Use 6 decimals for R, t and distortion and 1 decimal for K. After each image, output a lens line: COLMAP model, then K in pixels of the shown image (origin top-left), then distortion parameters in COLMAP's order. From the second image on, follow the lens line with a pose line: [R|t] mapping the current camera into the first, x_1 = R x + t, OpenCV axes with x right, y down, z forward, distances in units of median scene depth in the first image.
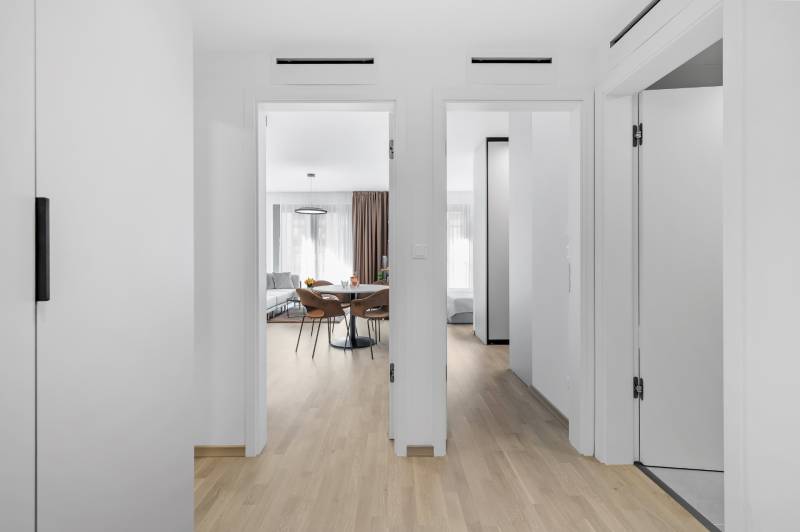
lens RADIAL K [[339.4, 0, 400.9], [0, 339.4, 255.8], [0, 0, 1]] dist [-0.001663, -0.000194]
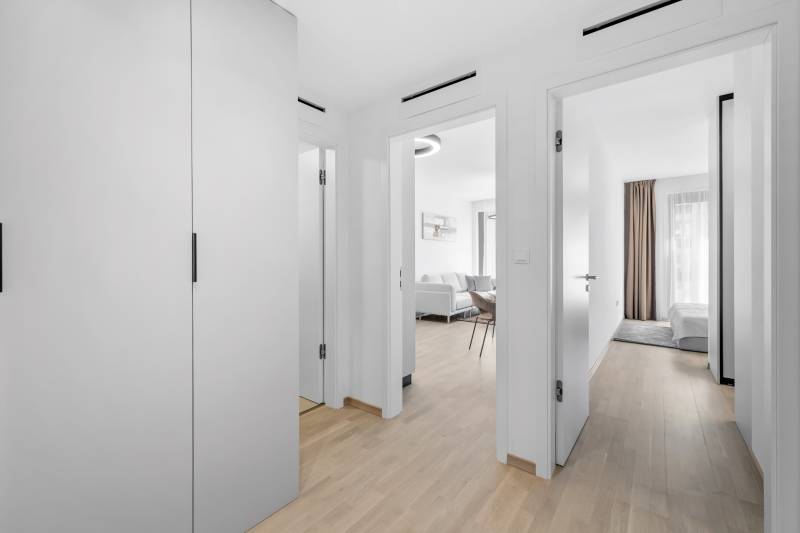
lens RADIAL K [[346.2, 0, 398.6], [0, 346.2, 259.2], [0, 0, 1]] dist [0.001309, -0.000182]
pose [[0.779149, -0.001304, -0.626838, 0.402867], [0.002168, 0.999997, 0.000614, -0.004602], [0.626836, -0.001837, 0.779149, 0.021714]]
